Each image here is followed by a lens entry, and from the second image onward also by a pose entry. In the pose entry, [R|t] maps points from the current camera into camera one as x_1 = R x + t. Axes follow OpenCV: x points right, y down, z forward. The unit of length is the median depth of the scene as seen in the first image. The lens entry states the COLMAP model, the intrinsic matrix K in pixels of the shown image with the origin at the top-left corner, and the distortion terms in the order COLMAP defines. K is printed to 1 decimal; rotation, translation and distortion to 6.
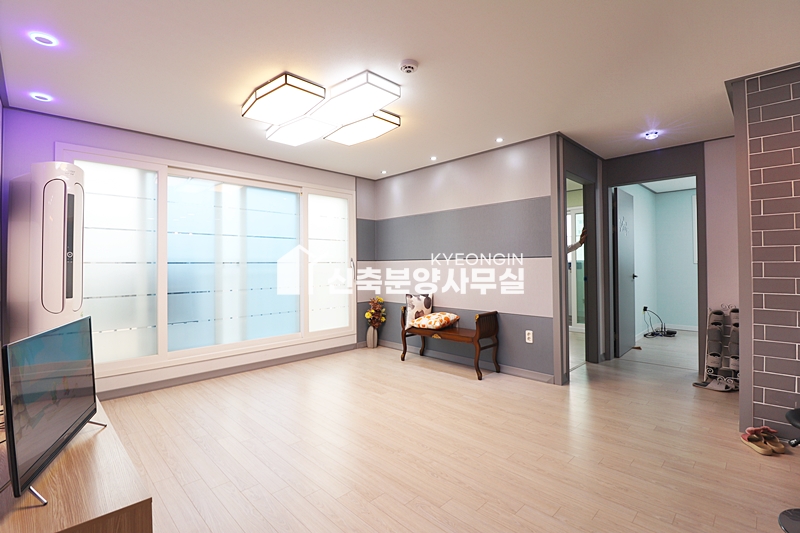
lens RADIAL K [[368.8, 0, 404.9], [0, 368.8, 258.4], [0, 0, 1]] dist [0.011457, -0.015197]
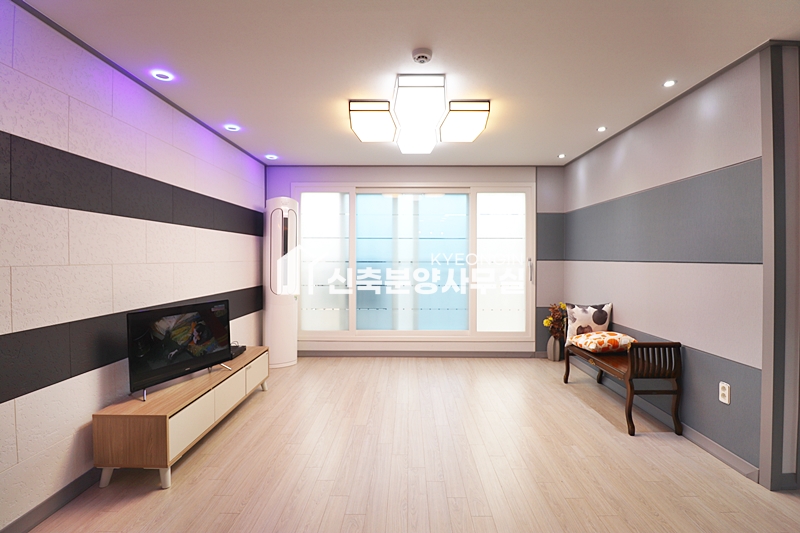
lens RADIAL K [[368.8, 0, 404.9], [0, 368.8, 258.4], [0, 0, 1]] dist [0.011457, -0.015197]
pose [[0.704072, 0.011422, -0.710037, 0.347858], [0.004021, 0.999790, 0.020070, -0.021838], [0.710117, -0.016986, 0.703879, 0.176356]]
